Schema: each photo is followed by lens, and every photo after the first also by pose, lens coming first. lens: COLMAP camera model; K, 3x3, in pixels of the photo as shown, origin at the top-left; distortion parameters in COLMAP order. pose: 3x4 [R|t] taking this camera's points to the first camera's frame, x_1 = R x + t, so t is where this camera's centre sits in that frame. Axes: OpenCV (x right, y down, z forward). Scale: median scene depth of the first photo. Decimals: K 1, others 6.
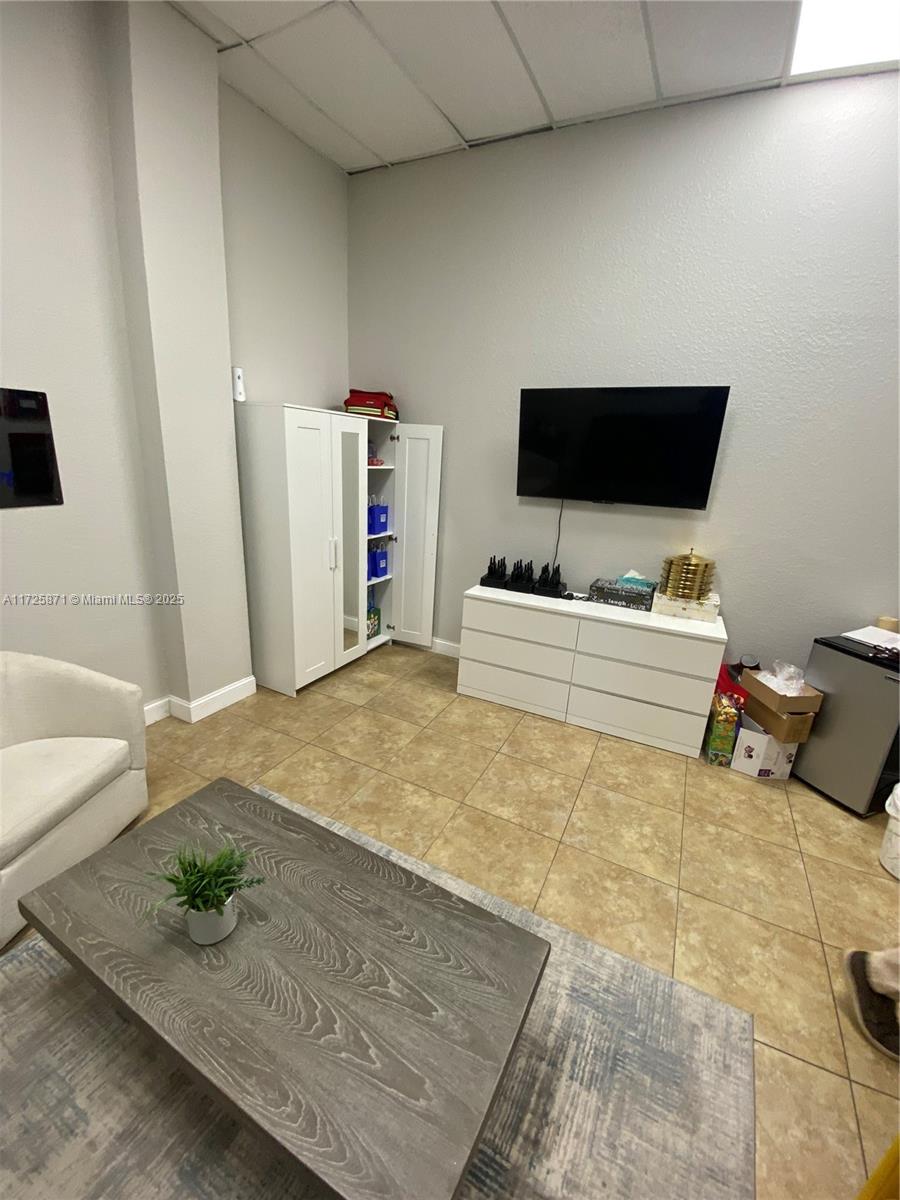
lens RADIAL K [[491.2, 0, 447.4], [0, 491.2, 597.5], [0, 0, 1]] dist [-0.017035, -0.004898]
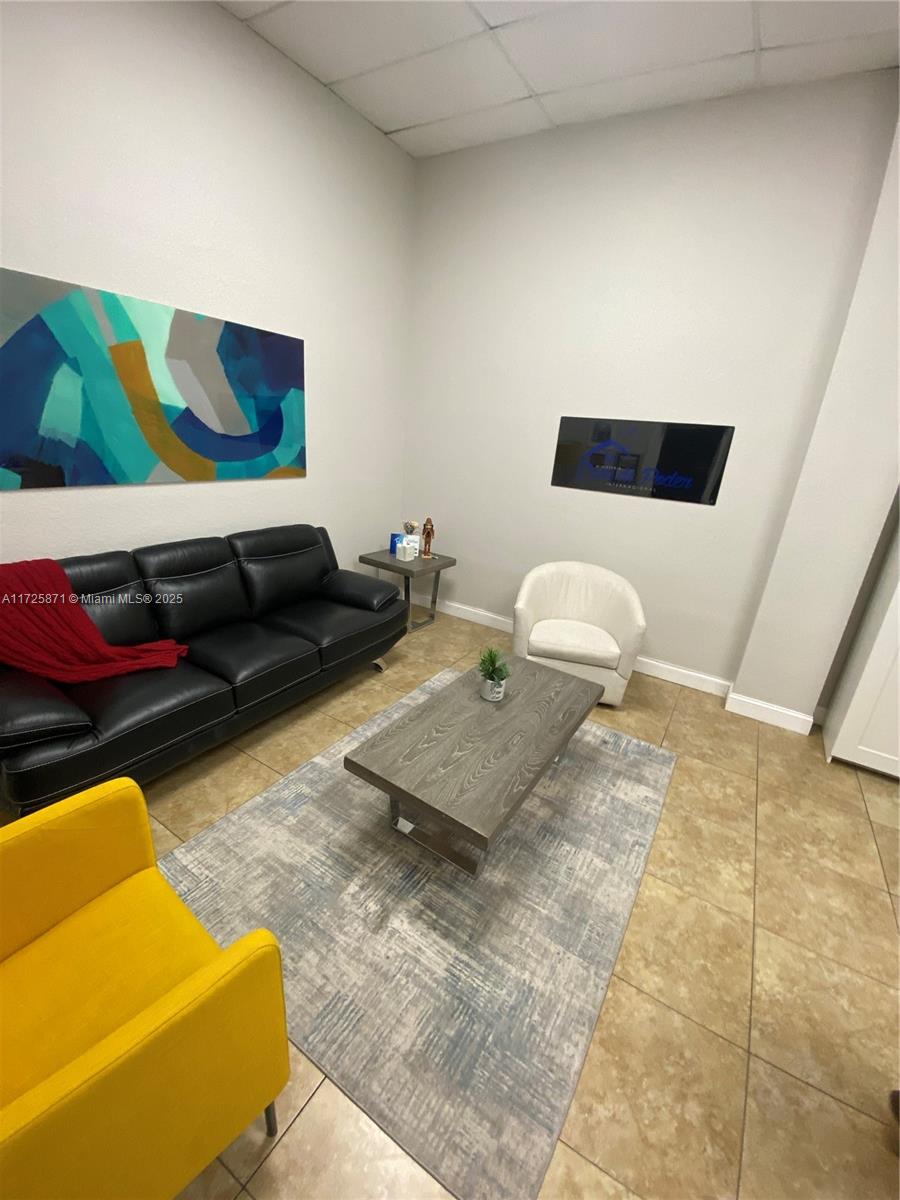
lens RADIAL K [[491.2, 0, 453.0], [0, 491.2, 597.9], [0, 0, 1]] dist [-0.017035, -0.004898]
pose [[-0.081736, 0.277621, -0.957207, 1.003186], [-0.364583, 0.885526, 0.287963, -0.124027], [0.927577, 0.372518, 0.028836, 0.531433]]
